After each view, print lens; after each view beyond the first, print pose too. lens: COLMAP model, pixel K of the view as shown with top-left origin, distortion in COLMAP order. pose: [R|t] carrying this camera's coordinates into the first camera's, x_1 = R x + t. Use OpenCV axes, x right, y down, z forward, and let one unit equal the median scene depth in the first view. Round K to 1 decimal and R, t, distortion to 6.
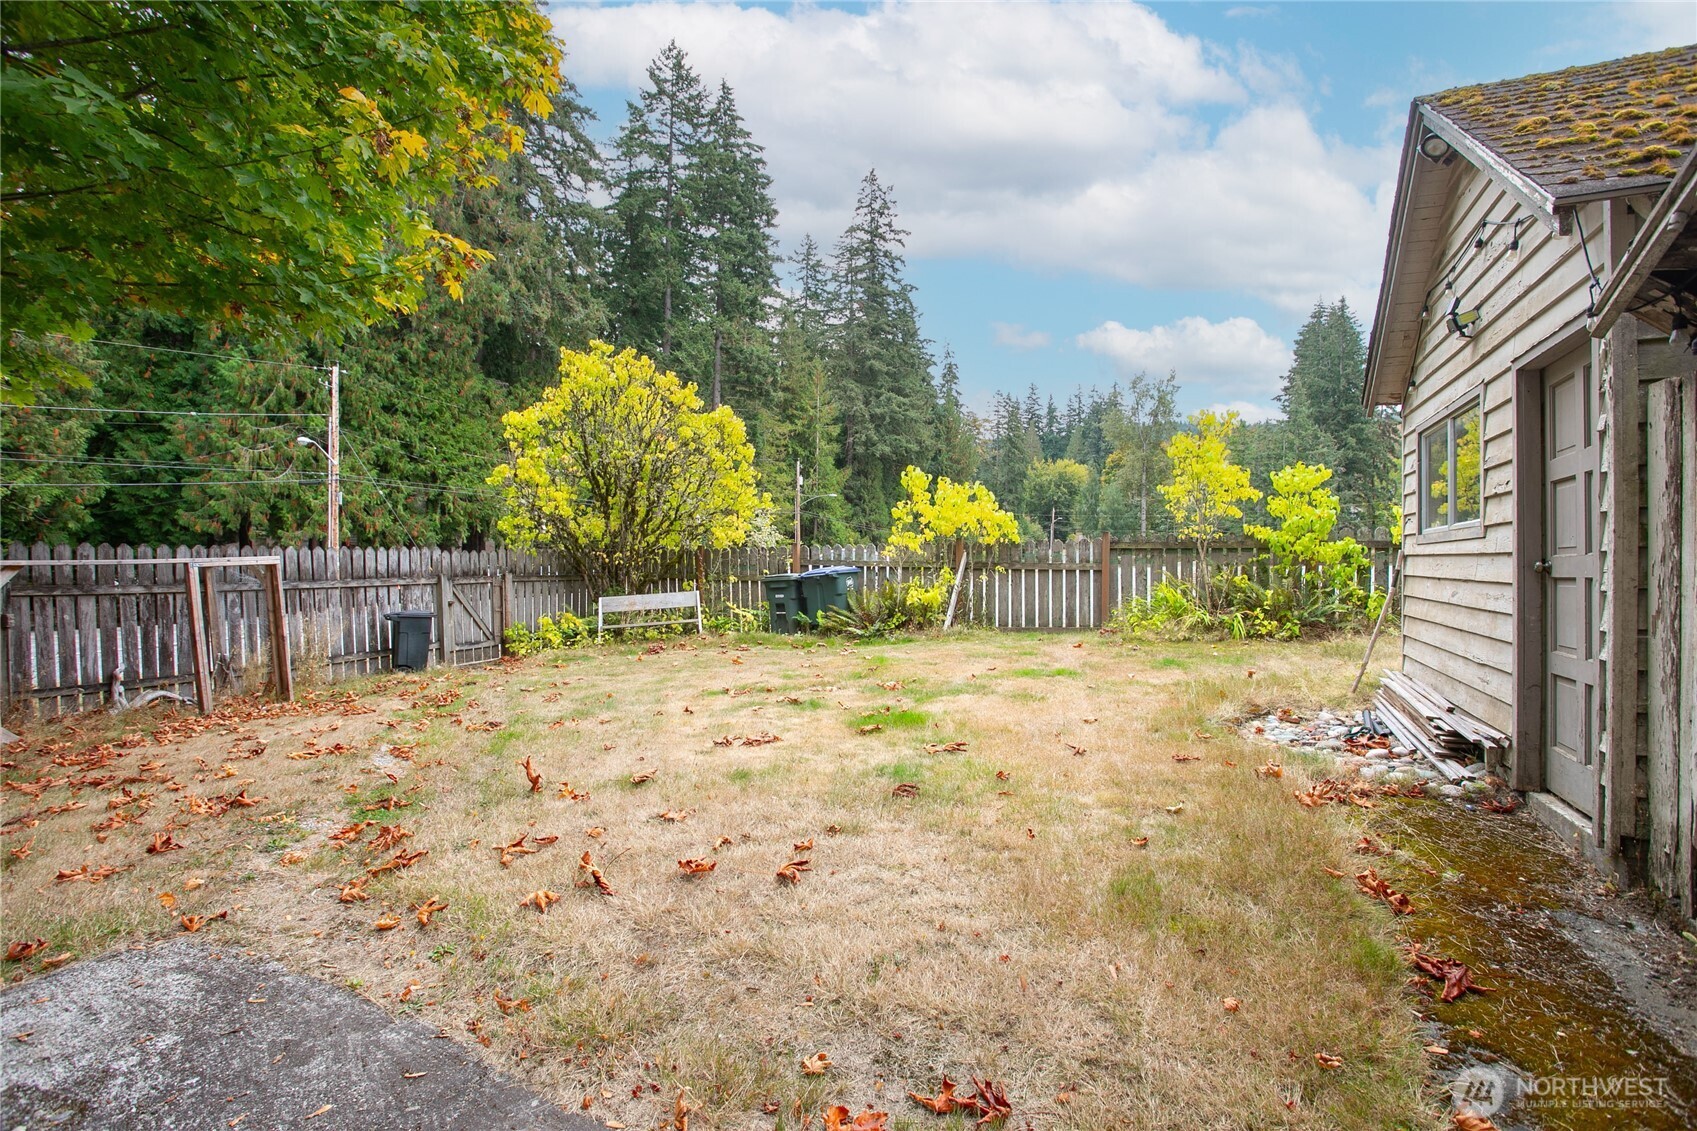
lens RADIAL K [[826.2, 0, 837.9], [0, 826.2, 569.6], [0, 0, 1]] dist [-0.066234, 0.024726]
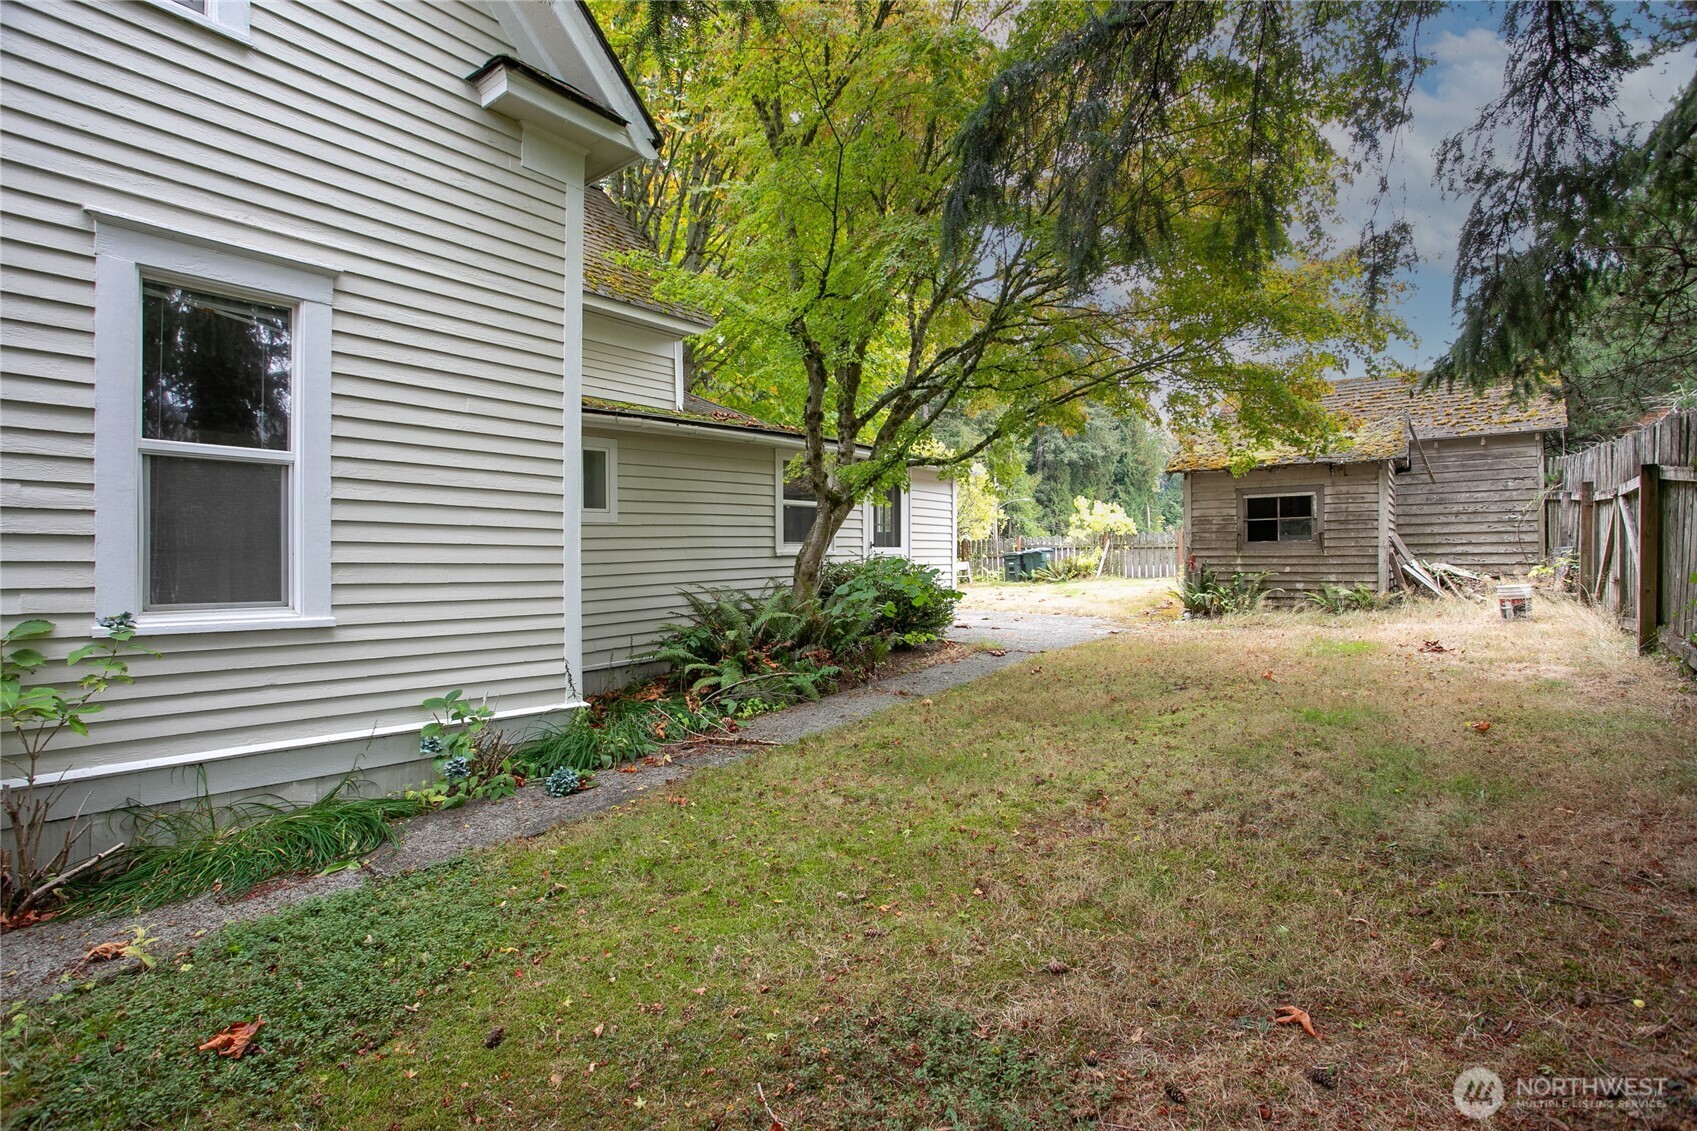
lens RADIAL K [[826.2, 0, 841.0], [0, 826.2, 564.9], [0, 0, 1]] dist [-0.066234, 0.024726]
pose [[0.975452, -0.009887, -0.219990, -0.034893], [0.008309, 0.999933, -0.008099, 0.048438], [0.220056, 0.006073, 0.975468, -0.992152]]
